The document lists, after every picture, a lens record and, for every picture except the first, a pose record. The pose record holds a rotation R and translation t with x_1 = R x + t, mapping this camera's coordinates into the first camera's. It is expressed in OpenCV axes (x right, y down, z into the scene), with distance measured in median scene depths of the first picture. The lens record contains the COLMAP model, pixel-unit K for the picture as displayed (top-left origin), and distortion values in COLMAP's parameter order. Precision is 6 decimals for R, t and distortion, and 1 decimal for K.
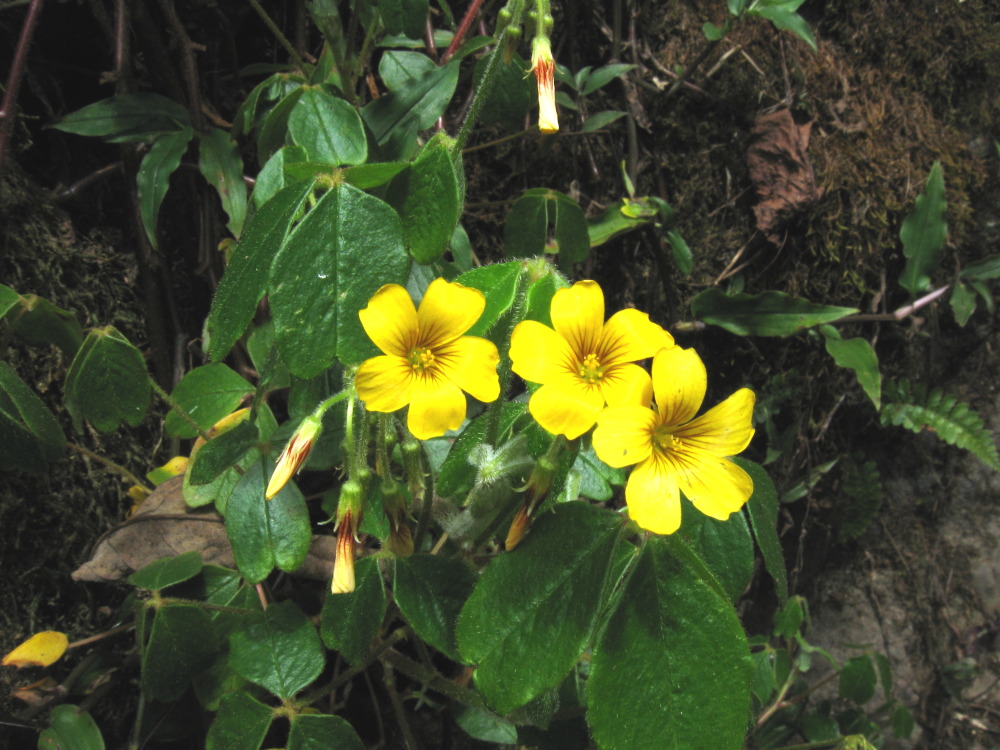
lens RADIAL K [[1013.8, 0, 500.0], [0, 1013.8, 375.0], [0, 0, 1]] dist [-0.259802, 0.228737]
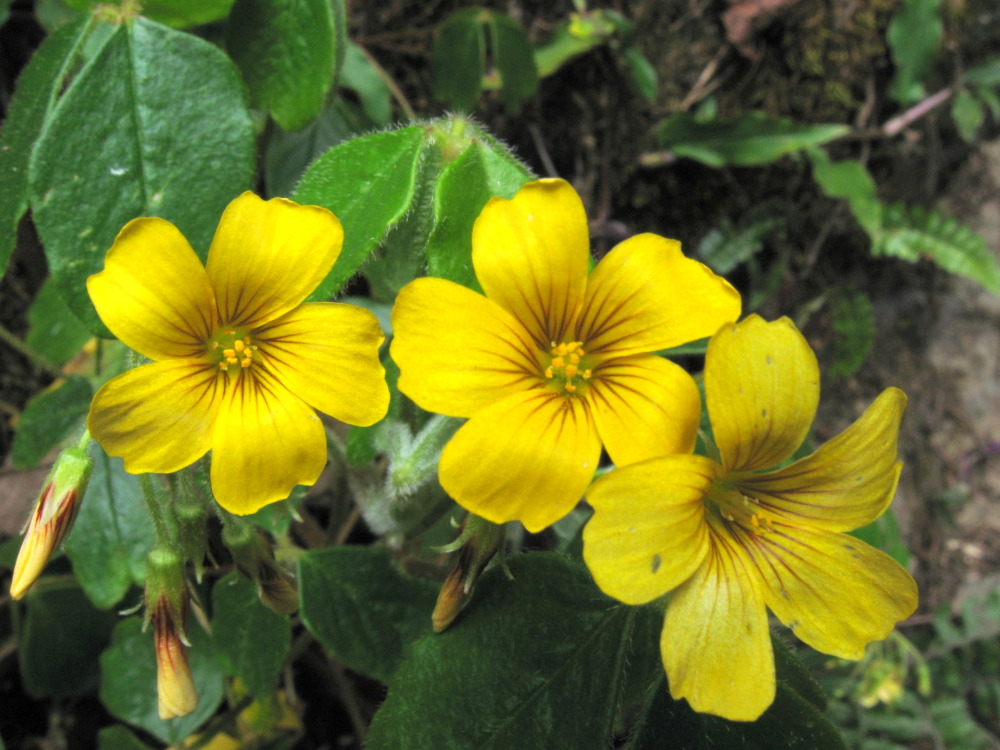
lens RADIAL K [[1009.2, 0, 513.0], [0, 1009.2, 375.6], [0, 0, 1]] dist [-0.144426, 0.012334]
pose [[0.995463, -0.083524, 0.045575, 0.028855], [0.074777, 0.982932, 0.168087, -0.057112], [-0.058836, -0.163916, 0.984718, 0.361415]]
